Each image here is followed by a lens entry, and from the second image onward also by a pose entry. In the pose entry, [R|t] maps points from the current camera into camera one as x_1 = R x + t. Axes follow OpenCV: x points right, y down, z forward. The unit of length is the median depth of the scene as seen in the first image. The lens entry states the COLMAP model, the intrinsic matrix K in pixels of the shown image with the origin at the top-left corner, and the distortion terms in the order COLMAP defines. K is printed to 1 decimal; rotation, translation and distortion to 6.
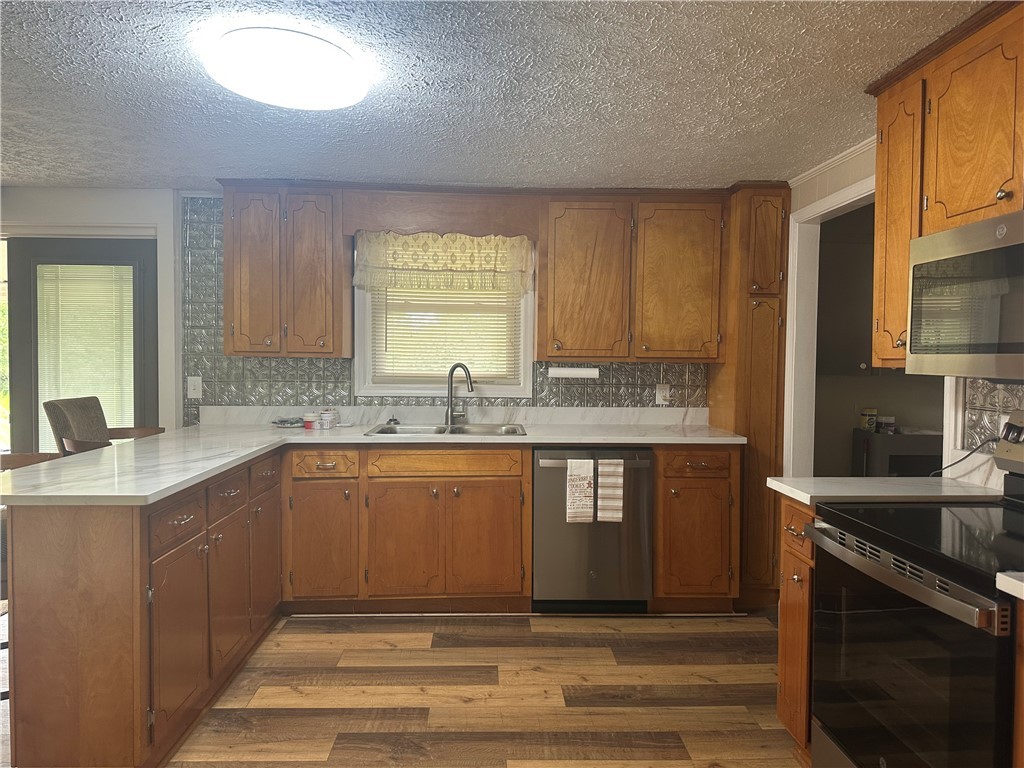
lens RADIAL K [[716.9, 0, 505.9], [0, 716.9, 377.3], [0, 0, 1]] dist [0.037571, -0.044854]
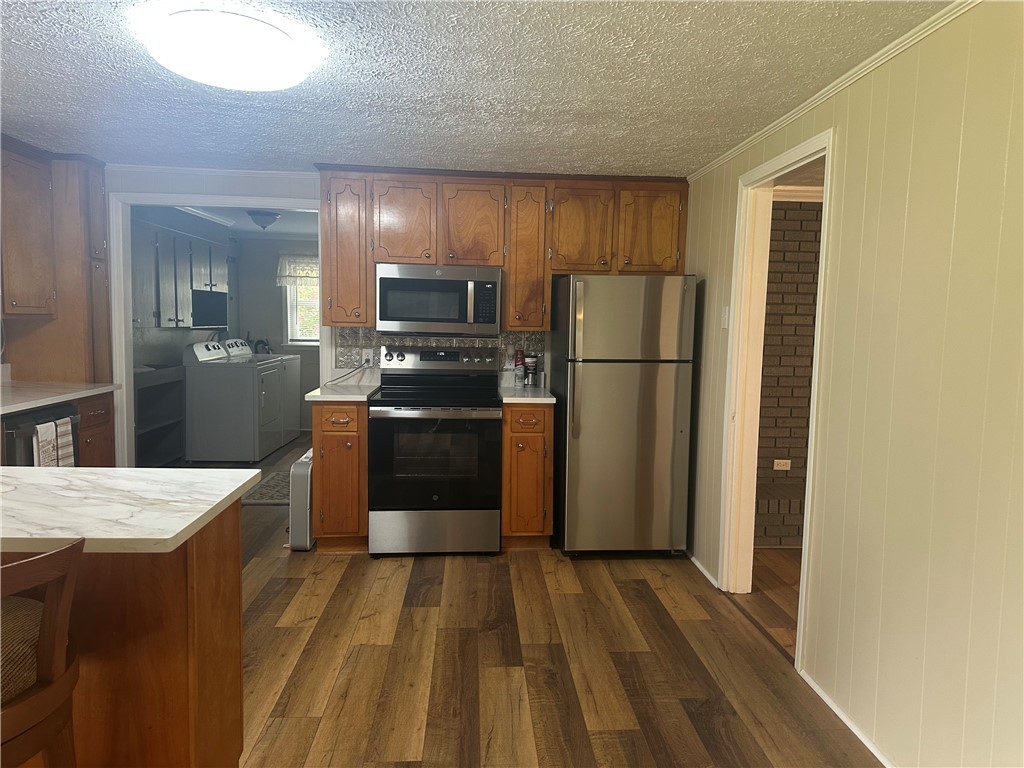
lens RADIAL K [[716.9, 0, 522.6], [0, 716.9, 386.4], [0, 0, 1]] dist [0.037571, -0.044854]
pose [[-0.039043, -0.102012, 0.994017, -0.873653], [0.004114, 0.994750, 0.102249, -0.030877], [-0.999229, 0.008082, -0.038419, 0.395452]]
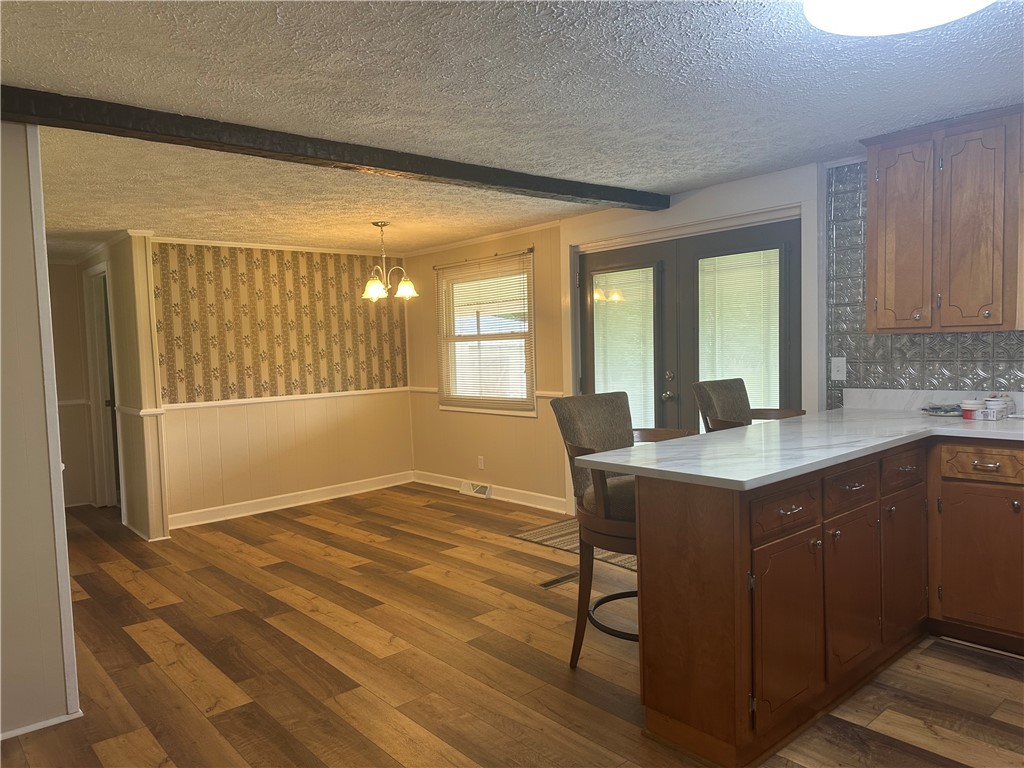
lens RADIAL K [[716.9, 0, 520.0], [0, 716.9, 386.5], [0, 0, 1]] dist [0.037571, -0.044854]
pose [[0.634545, 0.015933, -0.772722, 0.041622], [0.017529, 0.999234, 0.034999, -0.003812], [0.772687, -0.035753, 0.633779, 0.086355]]
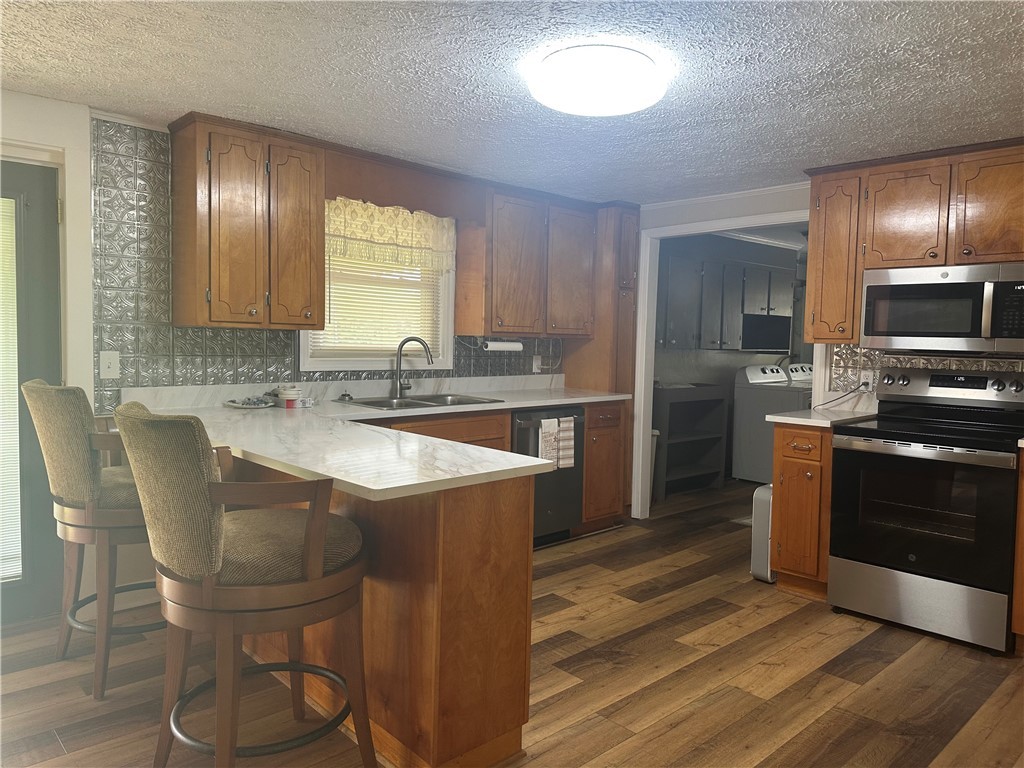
lens RADIAL K [[716.9, 0, 501.5], [0, 716.9, 376.9], [0, 0, 1]] dist [0.037571, -0.044854]
pose [[0.754595, -0.028284, 0.655581, -0.735474], [0.002982, 0.999208, 0.039677, -0.003333], [-0.656184, -0.027985, 0.754082, 0.150629]]
